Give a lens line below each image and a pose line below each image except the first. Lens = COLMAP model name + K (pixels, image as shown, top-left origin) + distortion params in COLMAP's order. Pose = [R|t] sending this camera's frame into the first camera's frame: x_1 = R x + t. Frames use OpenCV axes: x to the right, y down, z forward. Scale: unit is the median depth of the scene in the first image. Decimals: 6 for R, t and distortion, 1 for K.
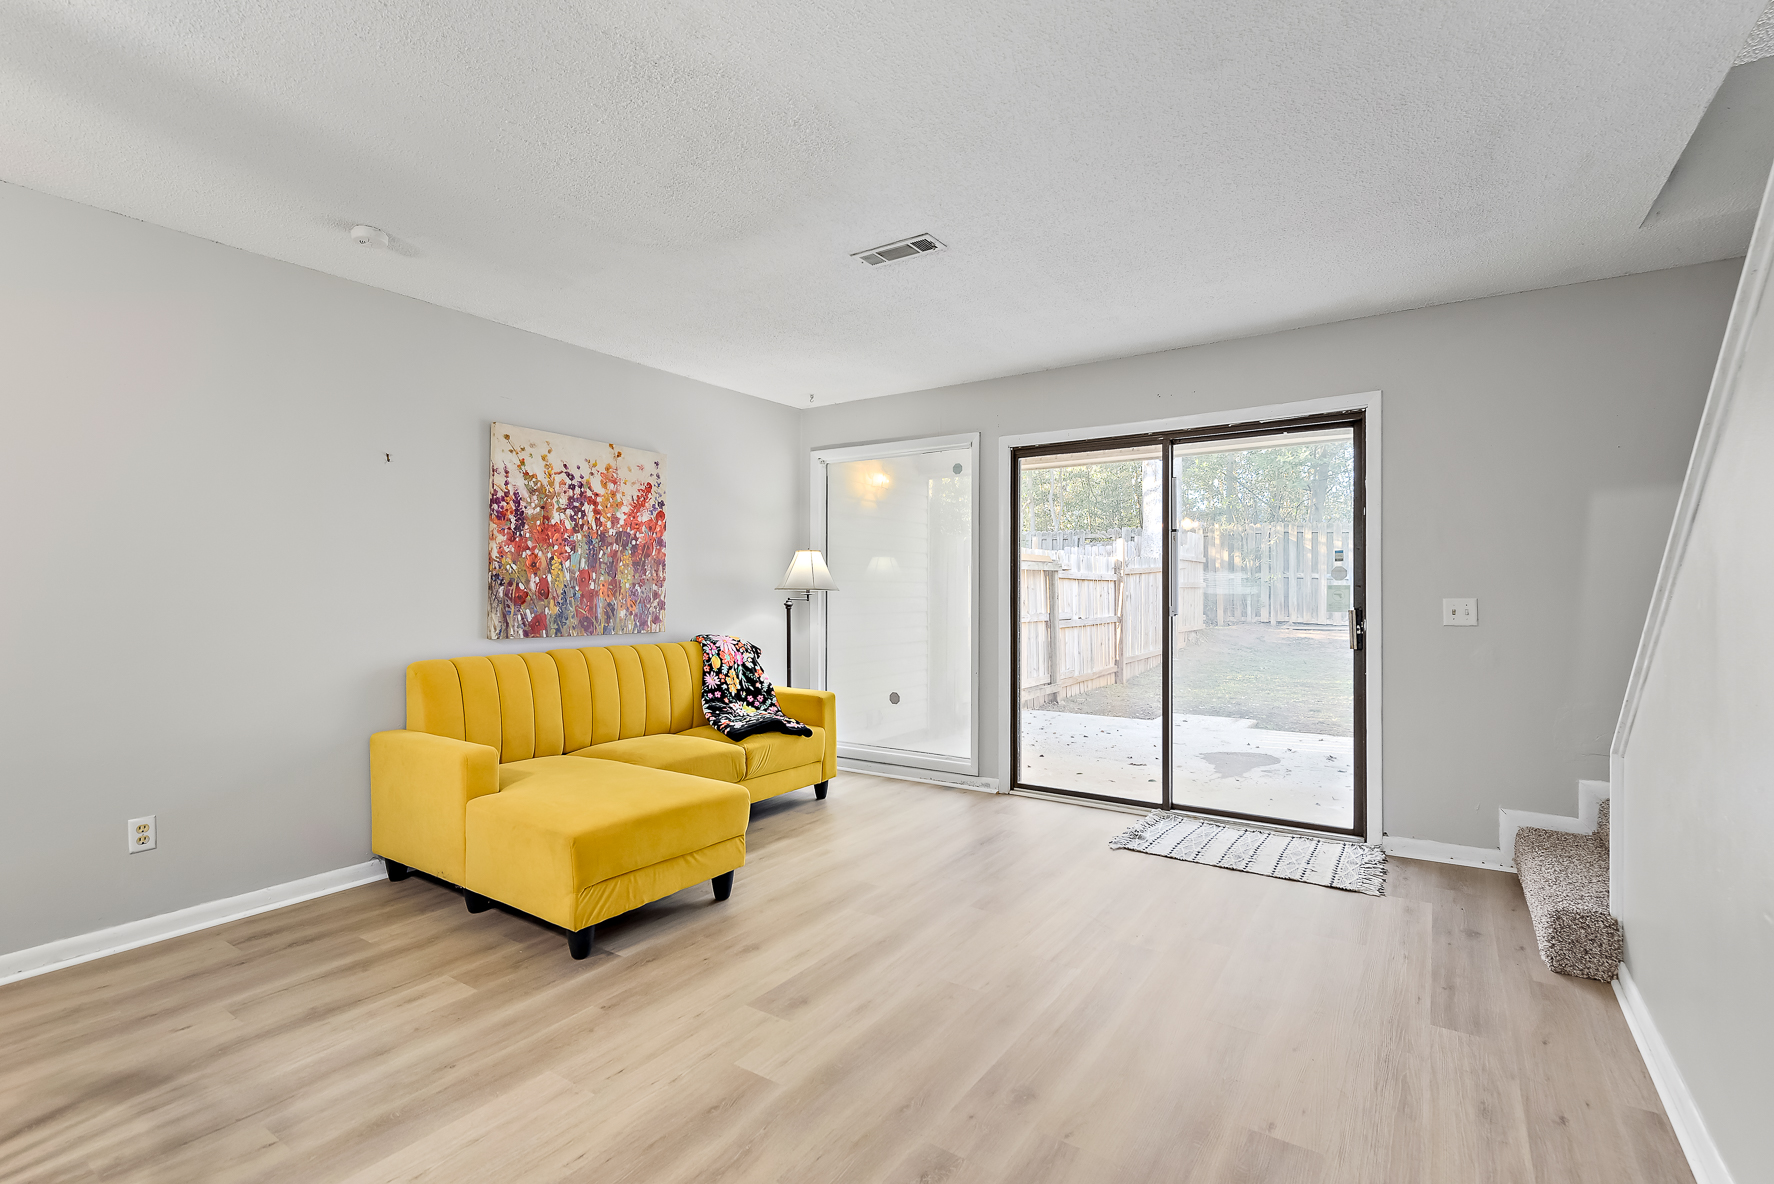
lens RADIAL K [[816.3, 0, 889.8], [0, 816.3, 591.5], [0, 0, 1]] dist [0.004996, -0.000126]
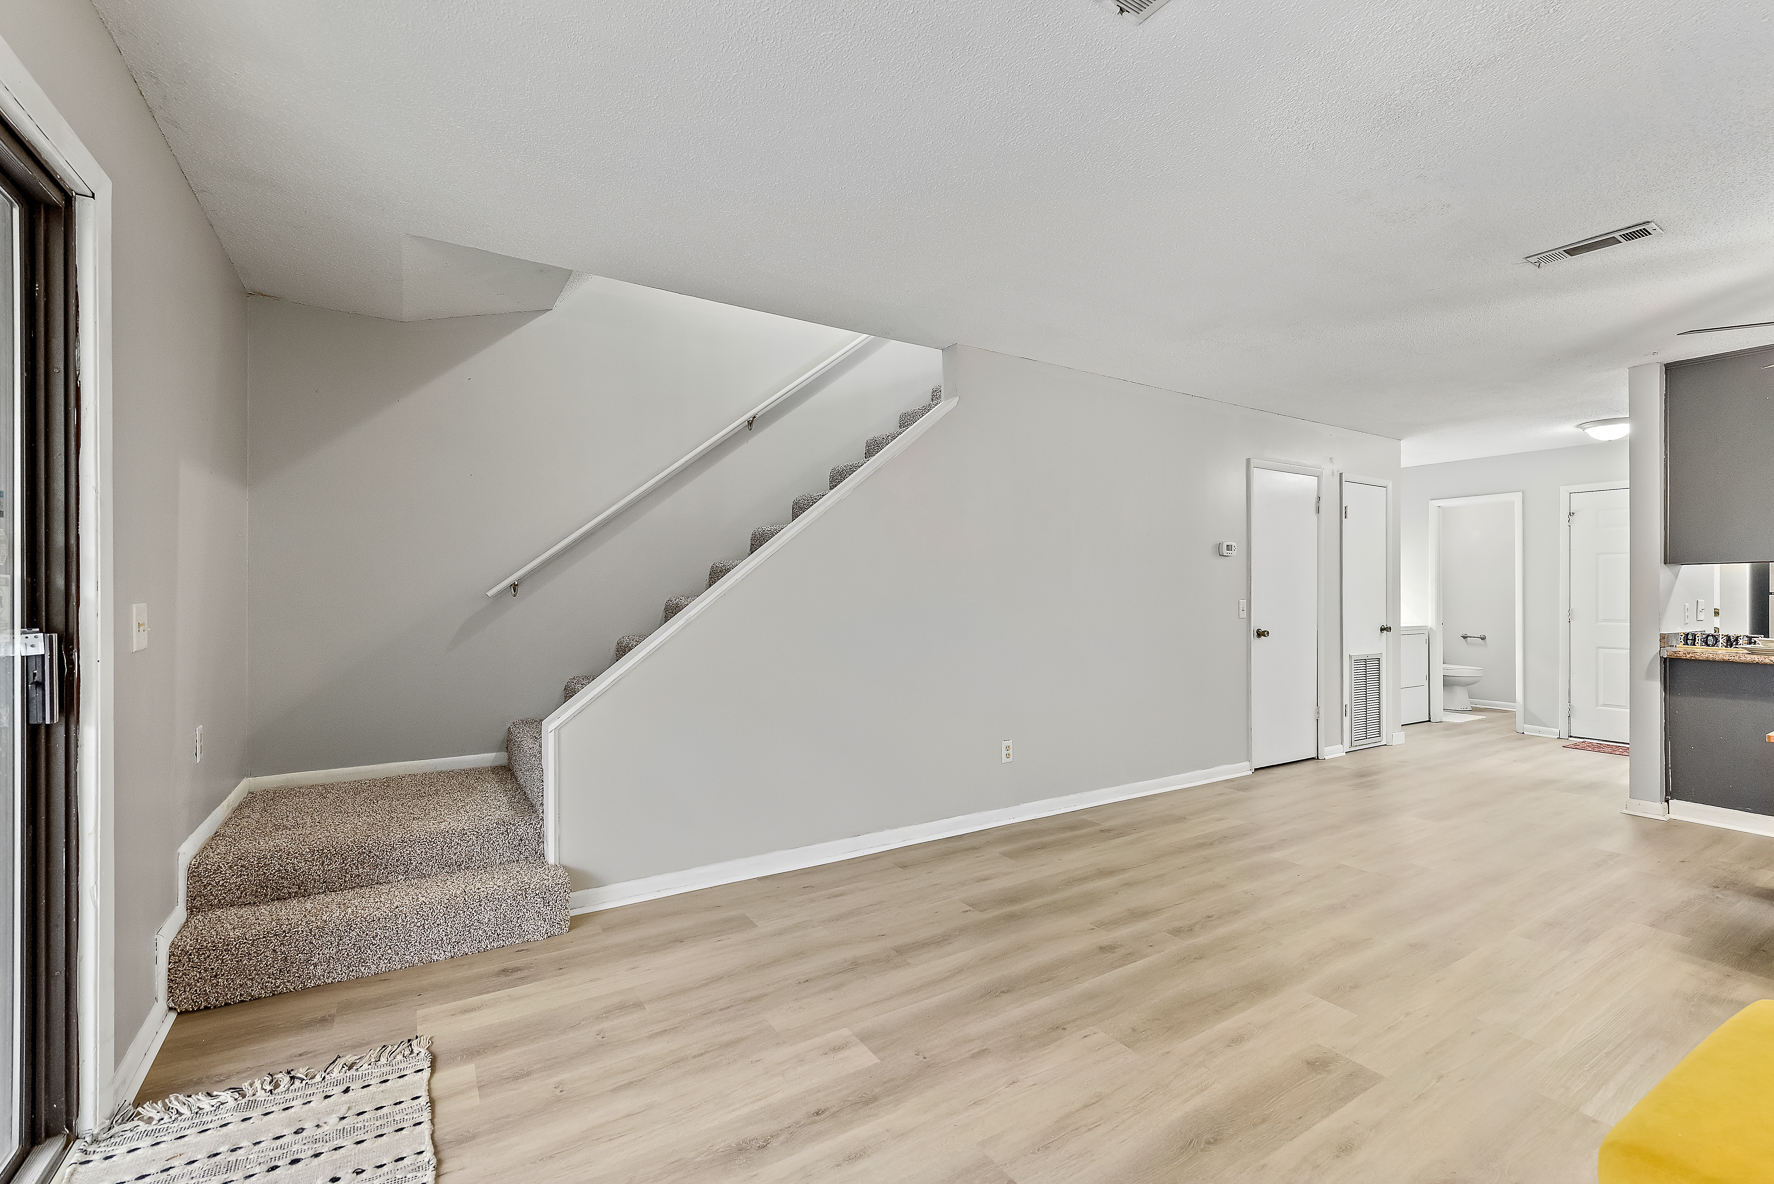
lens RADIAL K [[767.1, 0, 898.4], [0, 767.1, 590.4], [0, 0, 1]] dist [-0.001439, -0.001713]
pose [[-0.919074, 0.000532, 0.394085, -0.021164], [-0.002492, 0.999971, -0.007163, 0.002261], [-0.394077, -0.007565, -0.919046, 1.773241]]
